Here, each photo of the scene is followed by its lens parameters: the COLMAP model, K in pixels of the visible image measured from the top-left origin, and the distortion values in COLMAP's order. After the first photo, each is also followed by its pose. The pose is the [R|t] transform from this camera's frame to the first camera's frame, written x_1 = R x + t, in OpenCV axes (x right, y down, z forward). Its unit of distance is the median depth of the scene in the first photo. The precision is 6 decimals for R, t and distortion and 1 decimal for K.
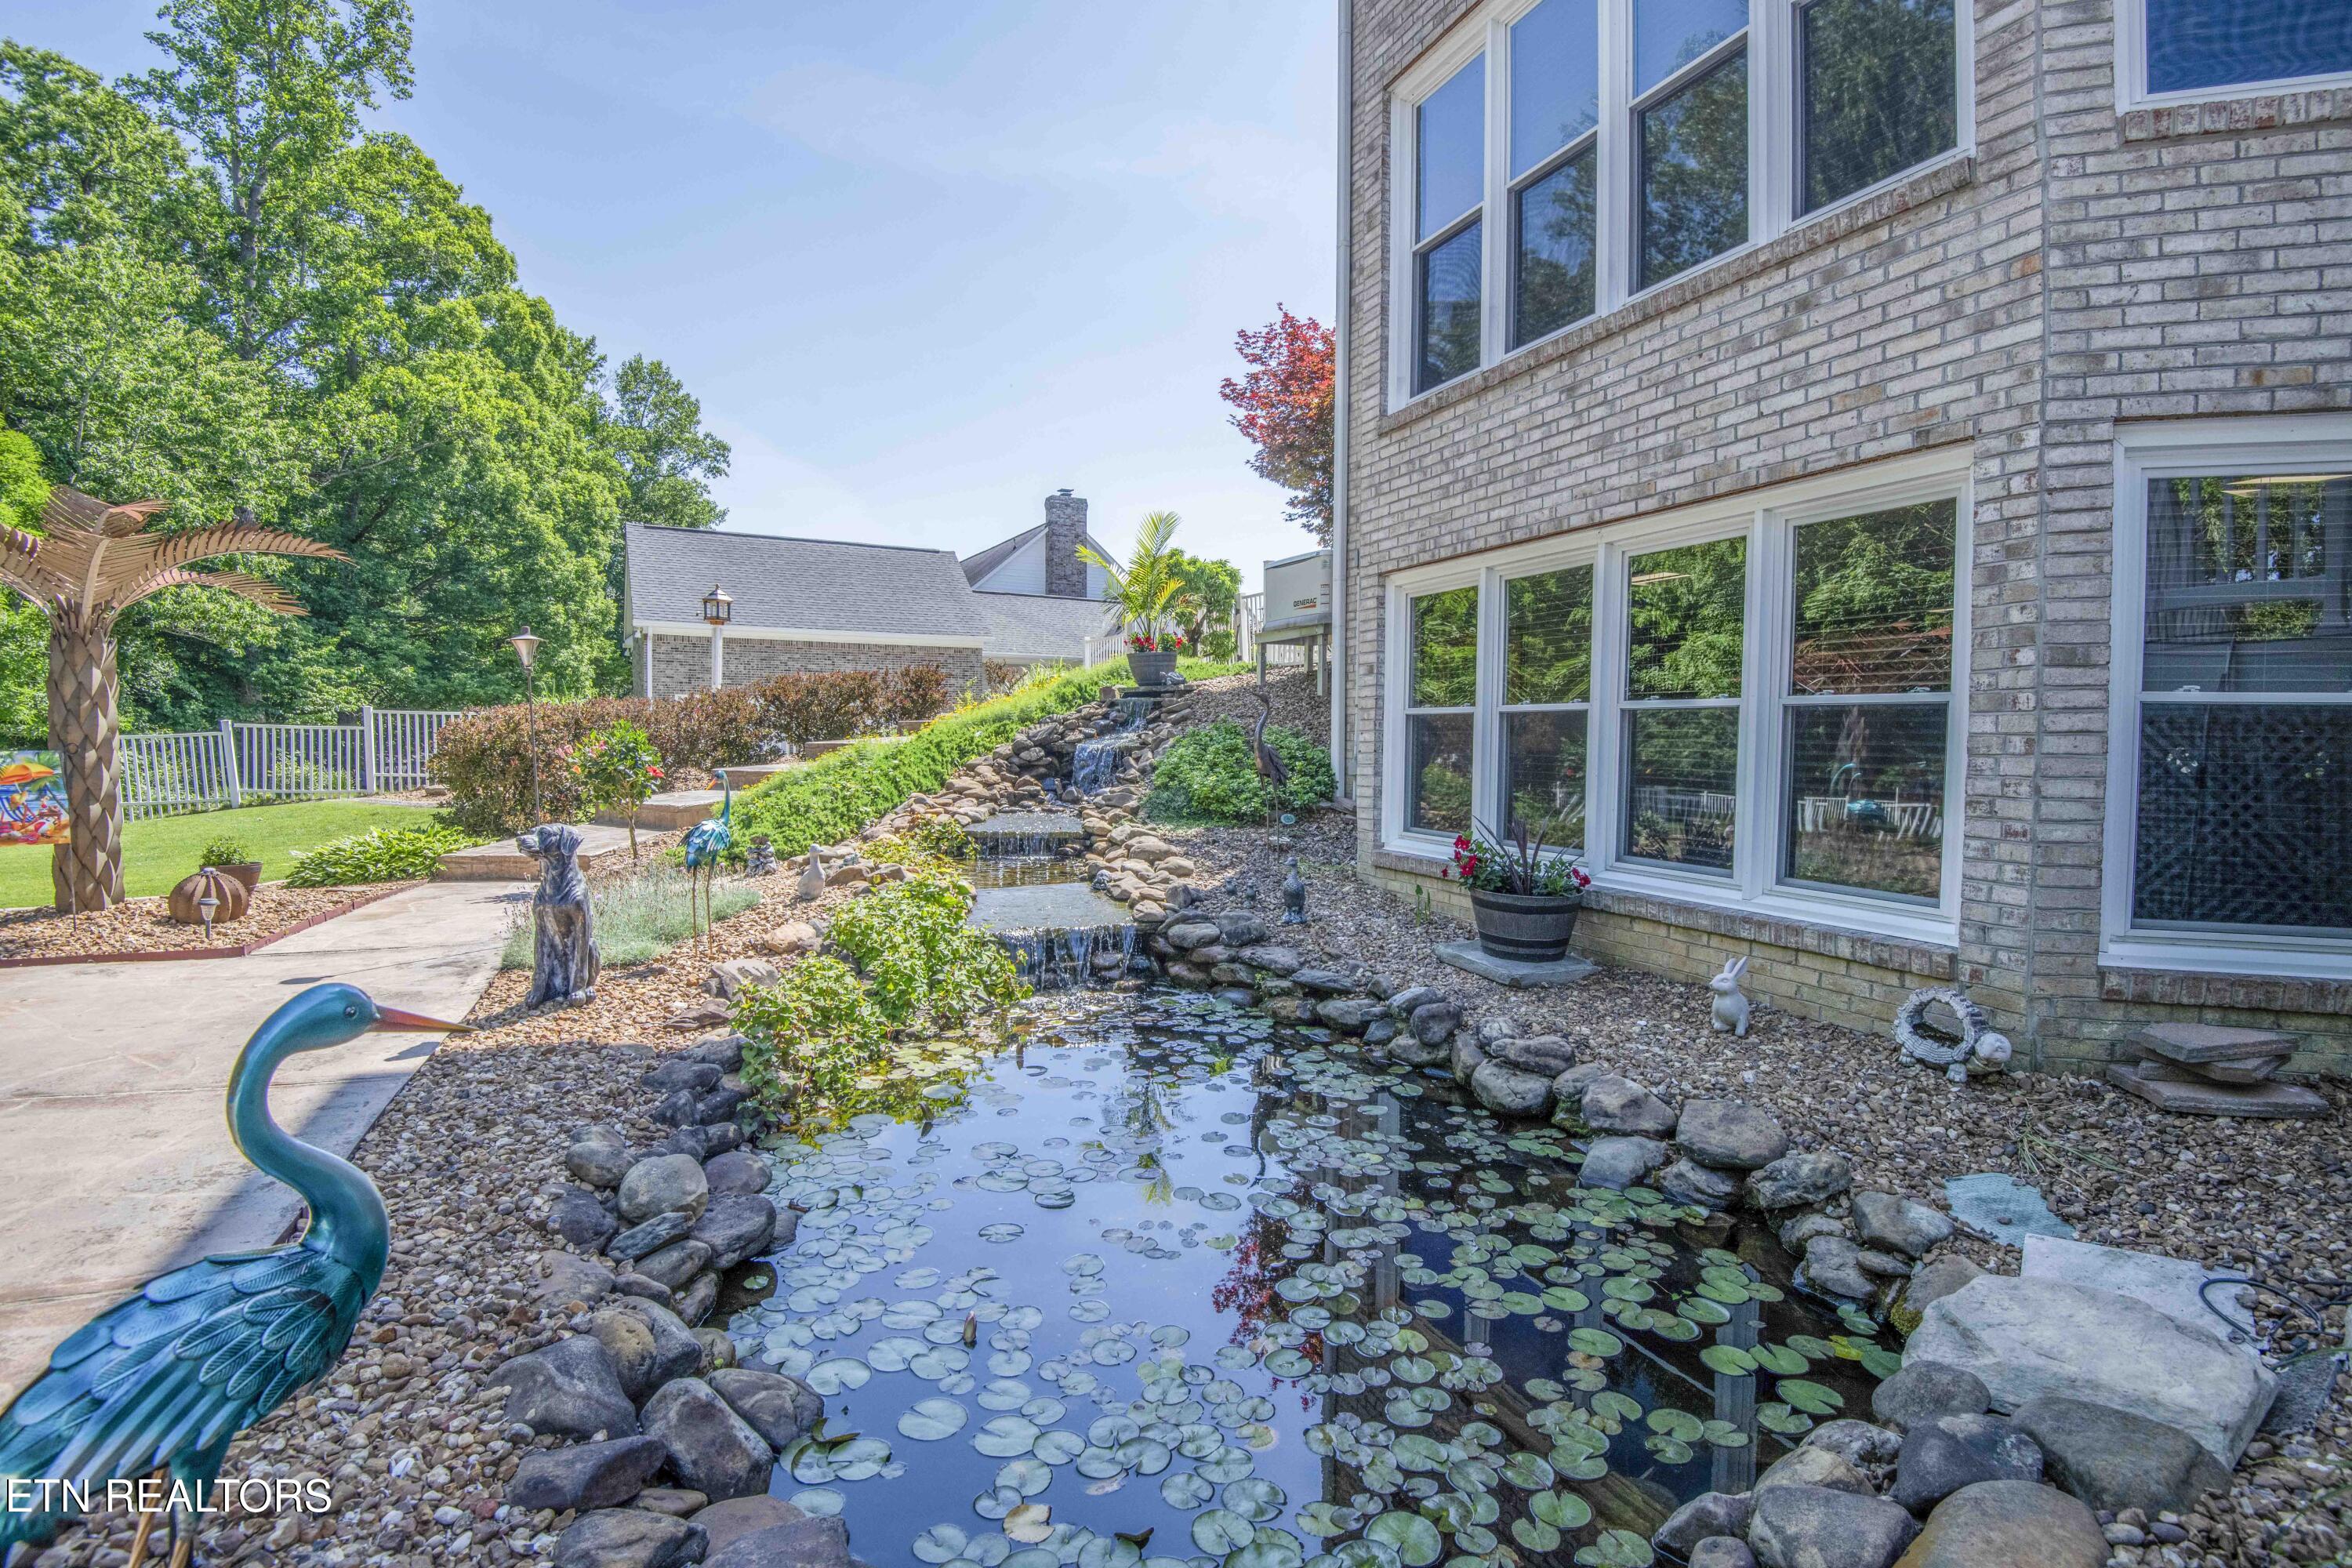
lens RADIAL K [[1088.3, 0, 1189.1], [0, 1088.3, 780.2], [0, 0, 1]] dist [-0.021895, -0.011265]
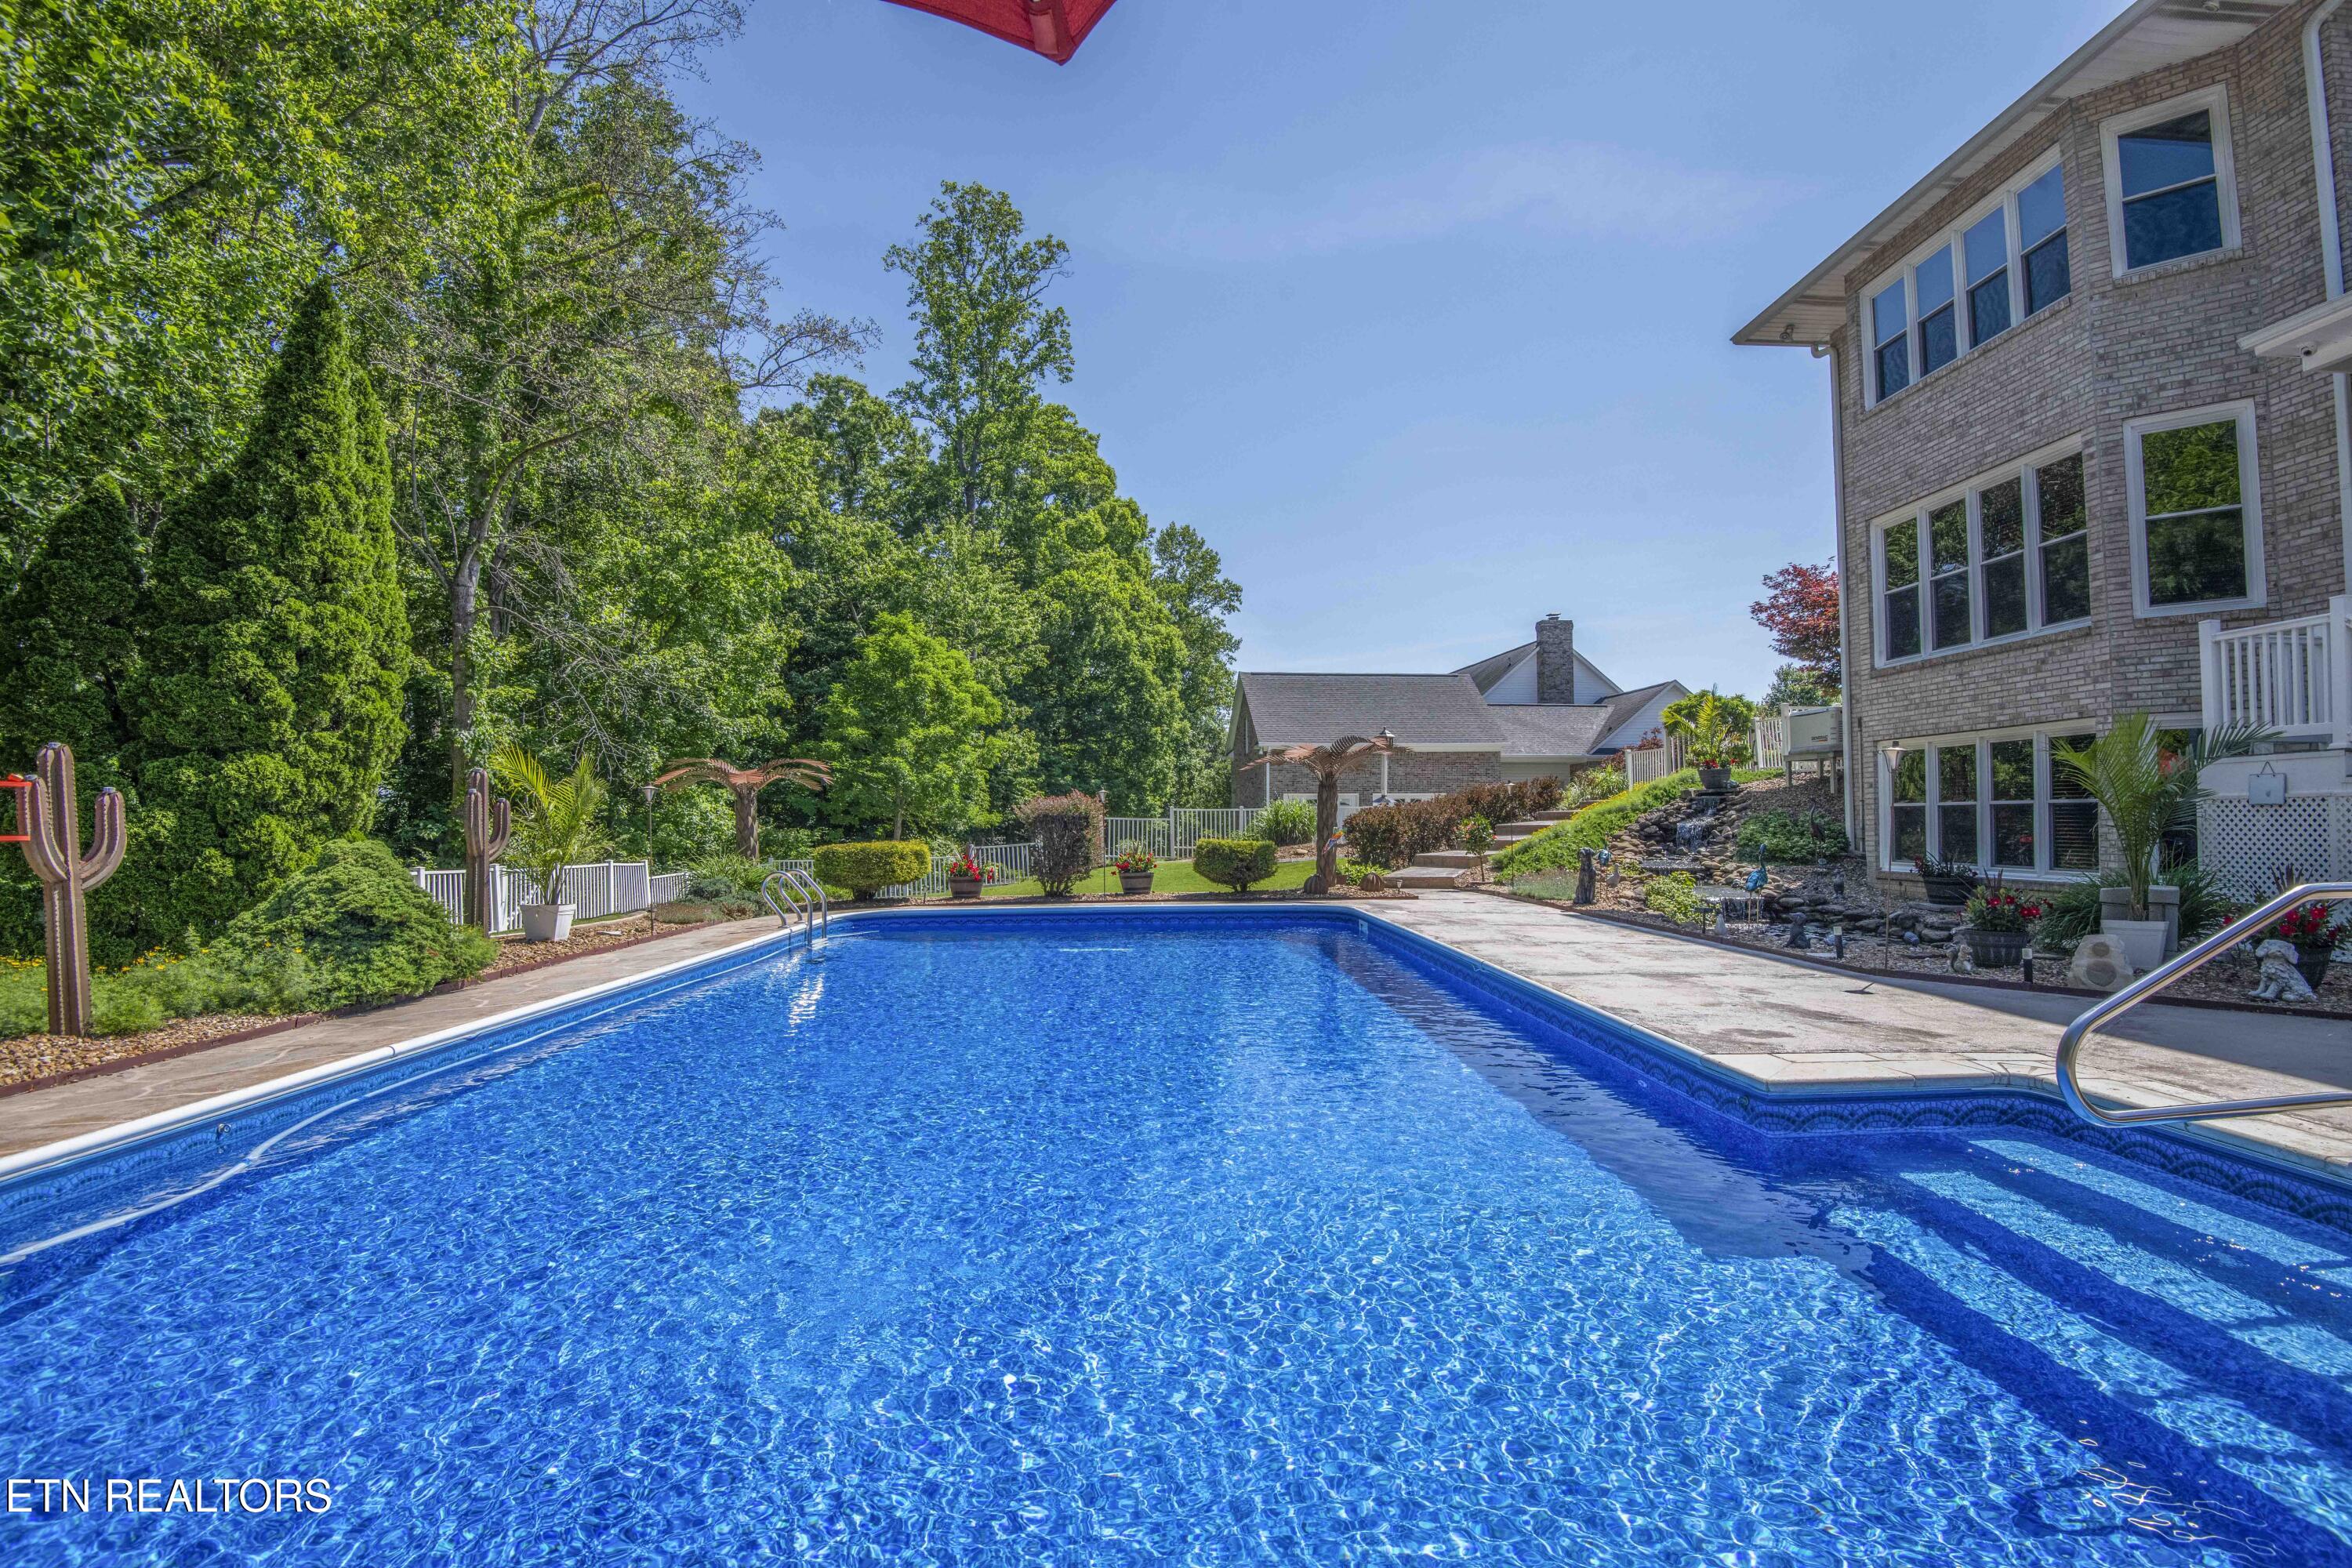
lens RADIAL K [[1088.3, 0, 1189.5], [0, 1088.3, 784.1], [0, 0, 1]] dist [-0.021895, -0.011265]
pose [[0.928464, -0.024099, -0.370640, -0.056871], [-0.004101, 0.997167, -0.075107, 0.011655], [0.371400, 0.071254, 0.925735, -0.284680]]
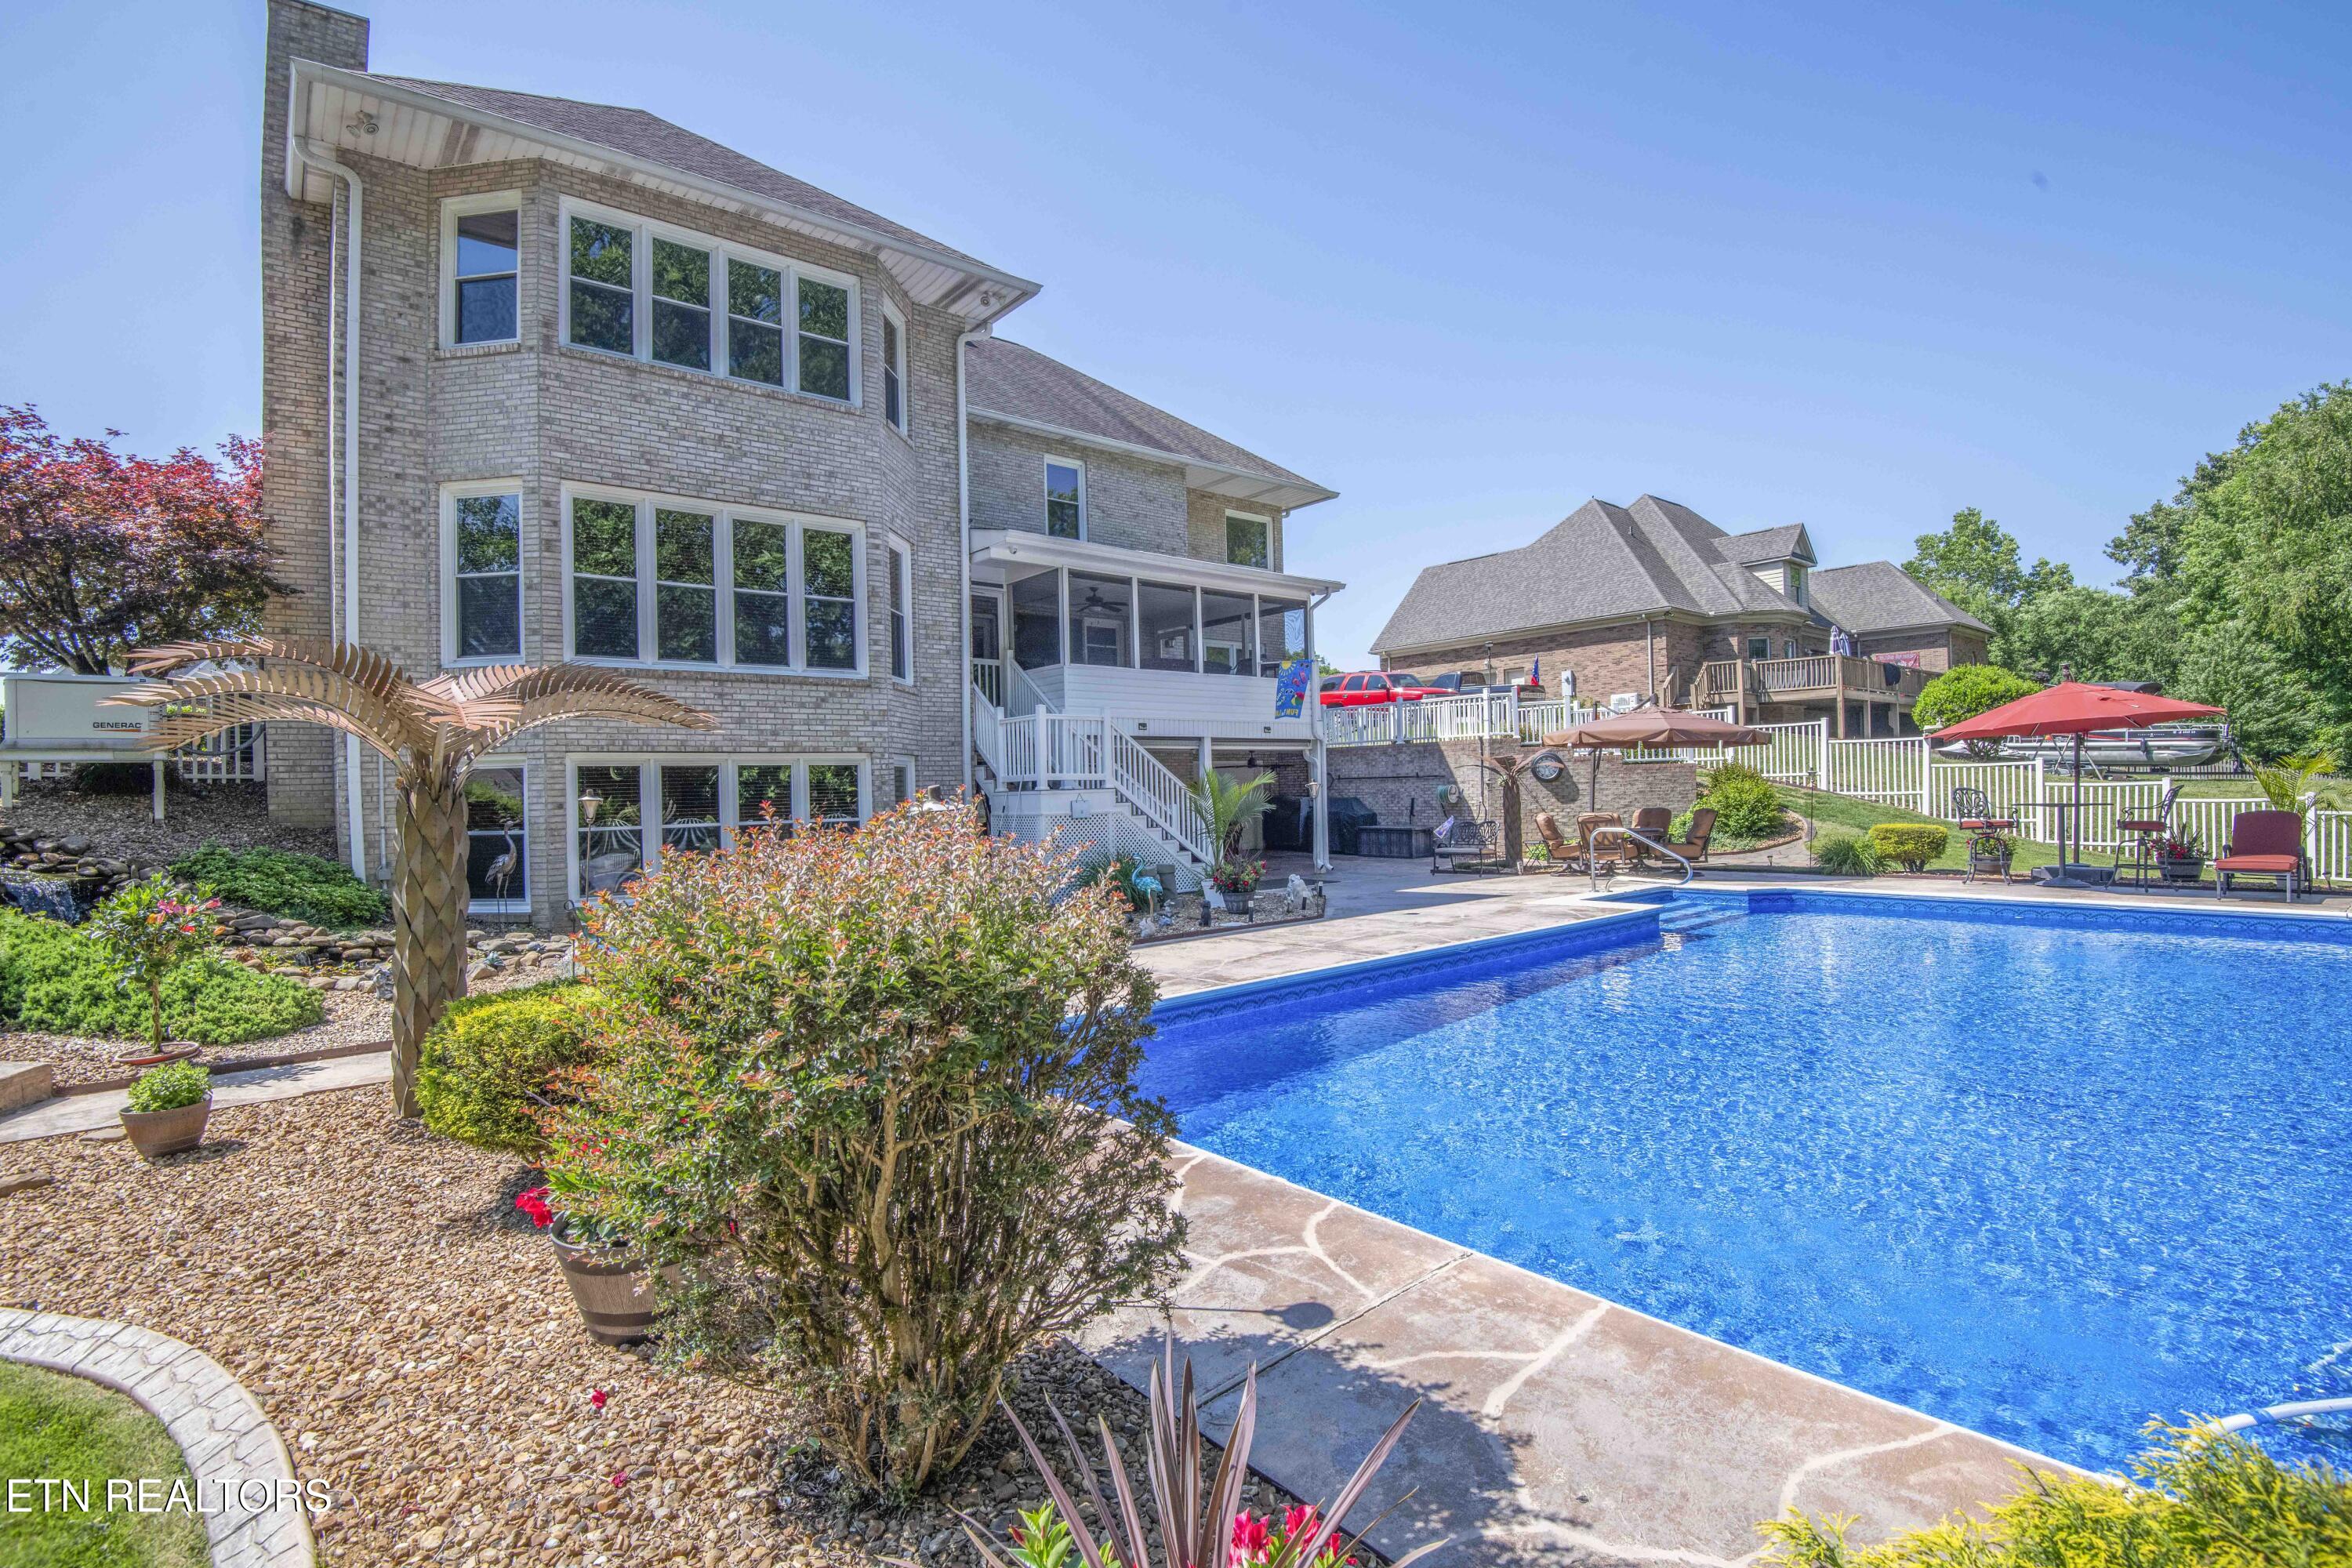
lens RADIAL K [[1088.3, 0, 1186.6], [0, 1088.3, 788.2], [0, 0, 1]] dist [-0.021895, -0.011265]
pose [[-0.278771, 0.007645, 0.960327, -0.341744], [0.064921, 0.997831, 0.010903, -0.016638], [-0.958161, 0.065385, -0.278663, 0.103597]]
